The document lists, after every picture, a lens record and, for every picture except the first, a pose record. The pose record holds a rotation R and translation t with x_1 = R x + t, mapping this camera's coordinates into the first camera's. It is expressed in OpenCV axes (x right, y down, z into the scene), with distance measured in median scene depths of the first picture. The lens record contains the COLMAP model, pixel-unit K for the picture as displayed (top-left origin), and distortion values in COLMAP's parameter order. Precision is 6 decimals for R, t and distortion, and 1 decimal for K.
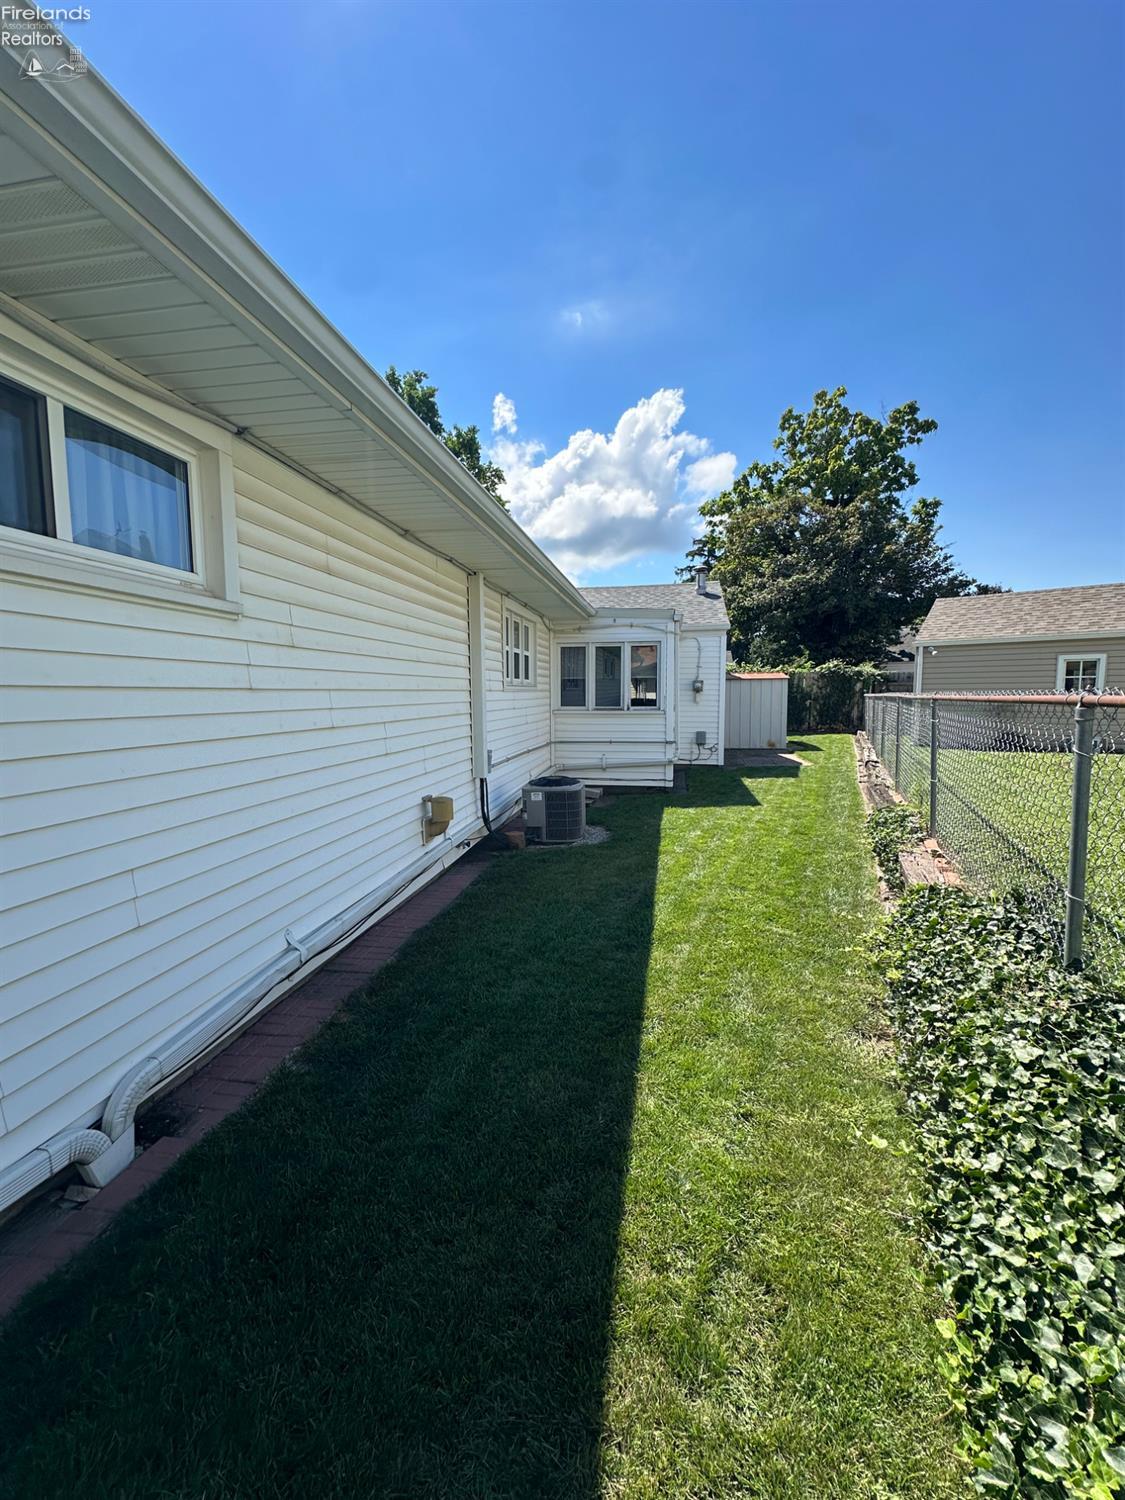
lens RADIAL K [[603.6, 0, 574.5], [0, 603.6, 746.1], [0, 0, 1]] dist [0.001132, 0.001334]
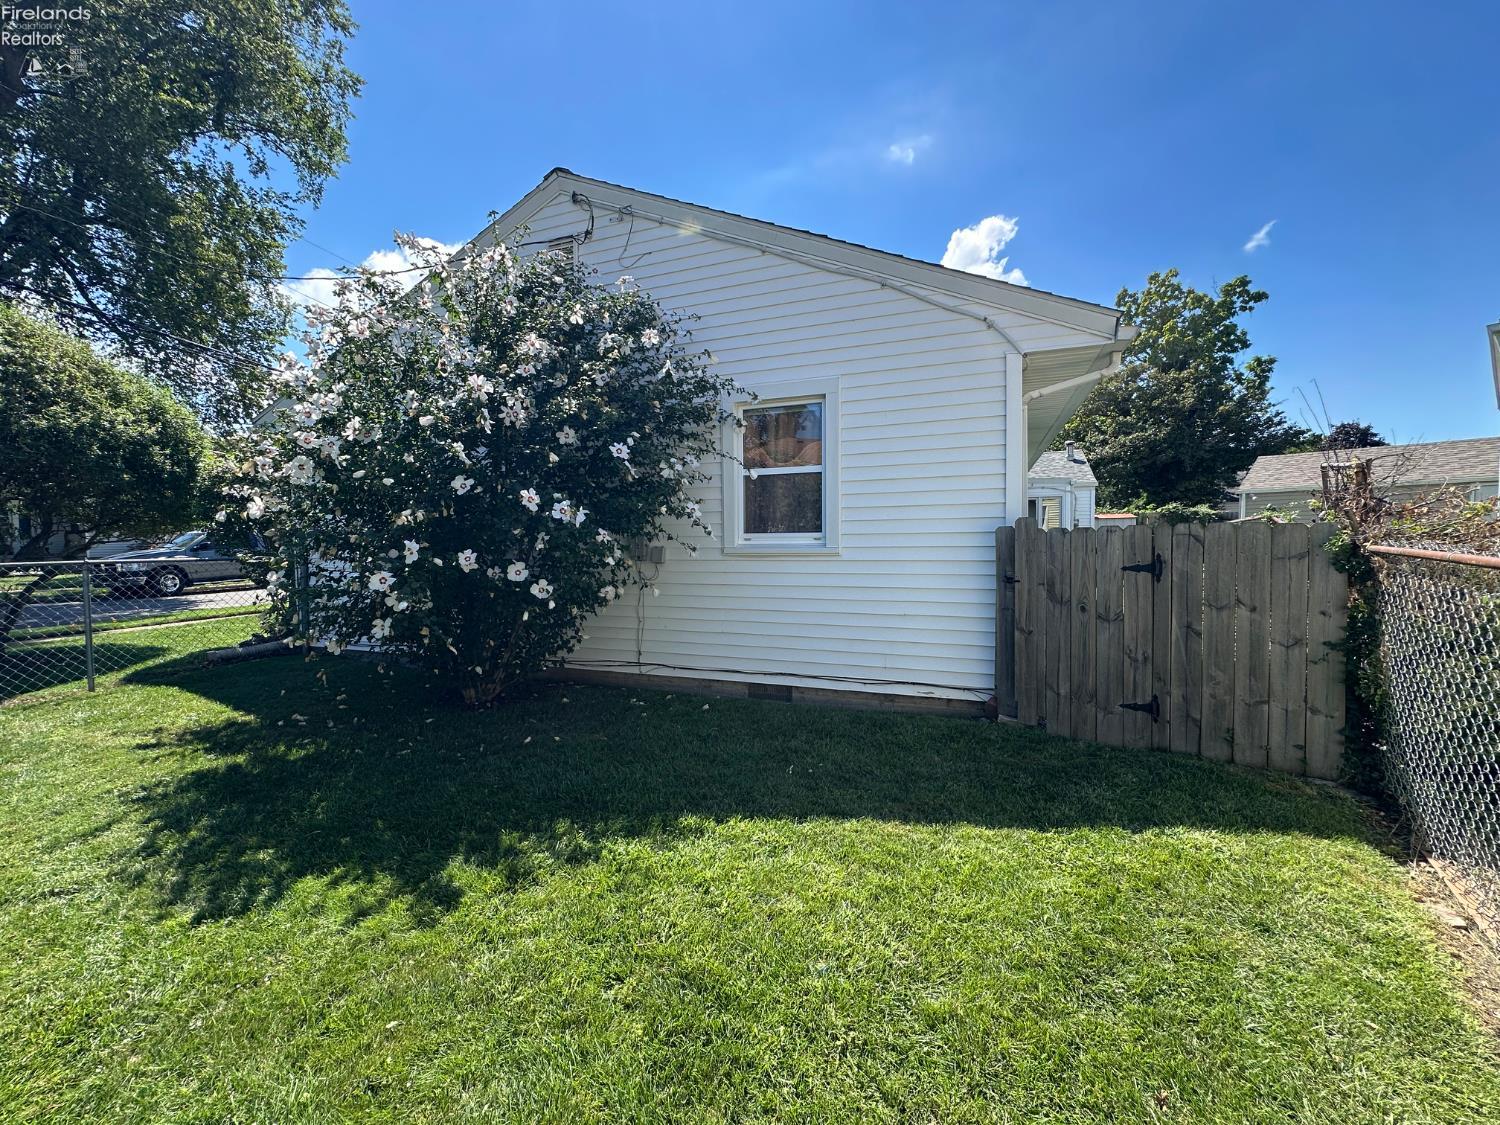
lens RADIAL K [[603.6, 0, 756.3], [0, 603.6, 558.2], [0, 0, 1]] dist [0.001132, 0.001334]
pose [[0.980830, 0.001193, -0.194860, -0.127870], [-0.011278, 0.998653, -0.050652, 0.033368], [0.194537, 0.051879, 0.979522, -0.286336]]
